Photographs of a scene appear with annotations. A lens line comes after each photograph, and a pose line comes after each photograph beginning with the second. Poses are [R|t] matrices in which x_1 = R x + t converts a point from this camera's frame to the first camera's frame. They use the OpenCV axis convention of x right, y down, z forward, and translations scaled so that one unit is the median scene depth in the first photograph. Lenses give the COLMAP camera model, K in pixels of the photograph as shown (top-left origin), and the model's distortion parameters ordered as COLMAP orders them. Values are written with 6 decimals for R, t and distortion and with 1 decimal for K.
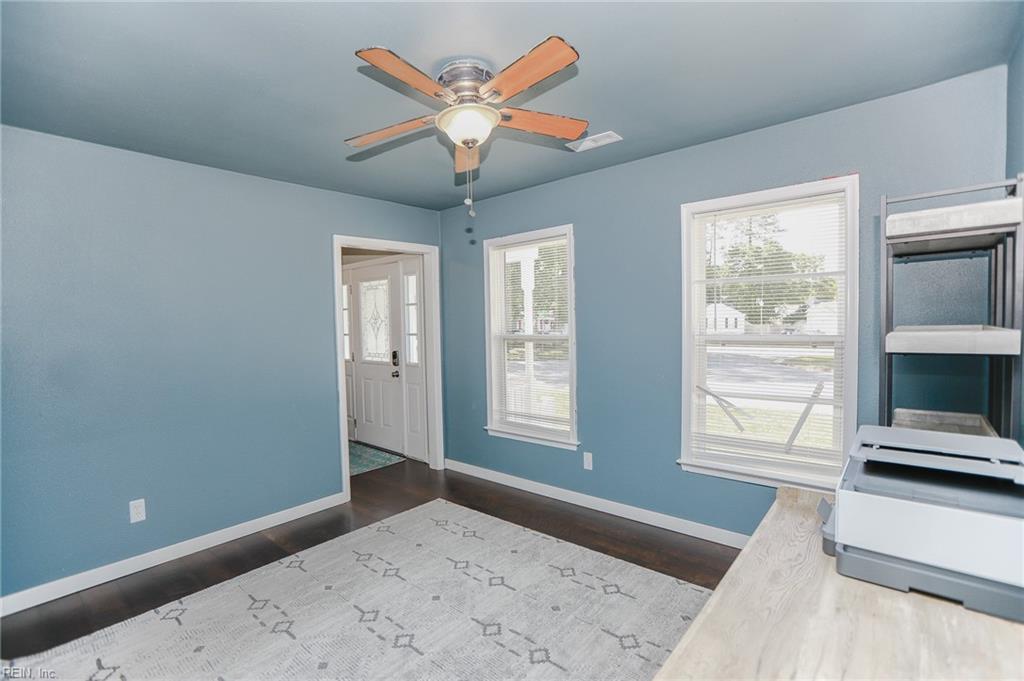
lens RADIAL K [[476.5, 0, 515.2], [0, 476.5, 340.5], [0, 0, 1]] dist [-0.039208, 0.011399]
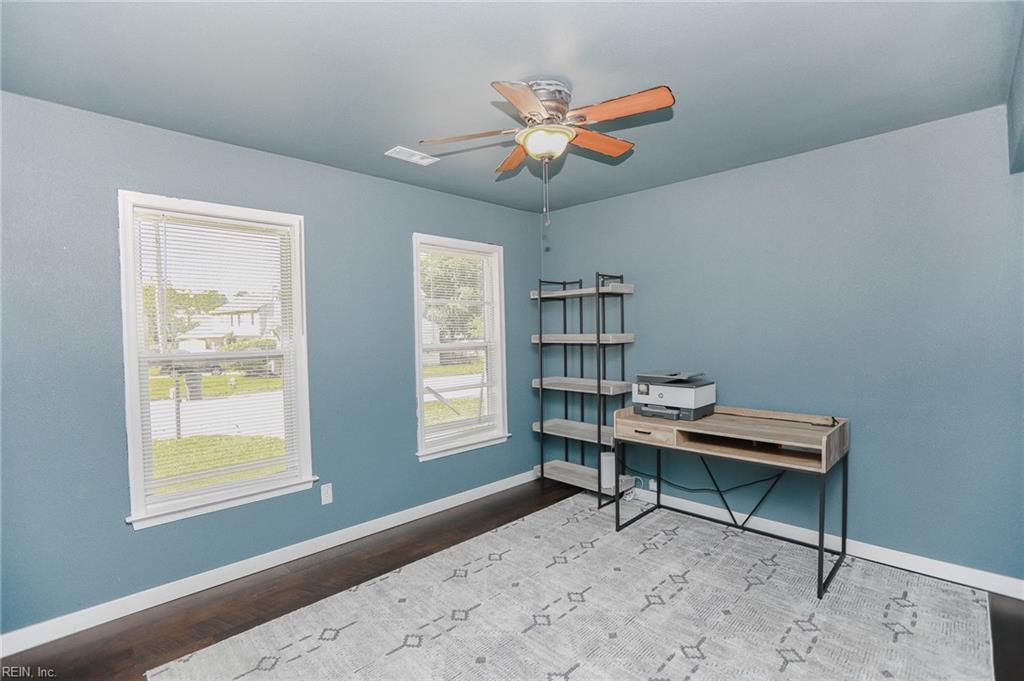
lens RADIAL K [[476.5, 0, 511.0], [0, 476.5, 336.8], [0, 0, 1]] dist [-0.039208, 0.011399]
pose [[0.065467, 0.010754, 0.997797, -0.787870], [0.047403, 0.998779, -0.013875, -0.003759], [-0.996728, 0.048207, 0.064878, 0.689006]]
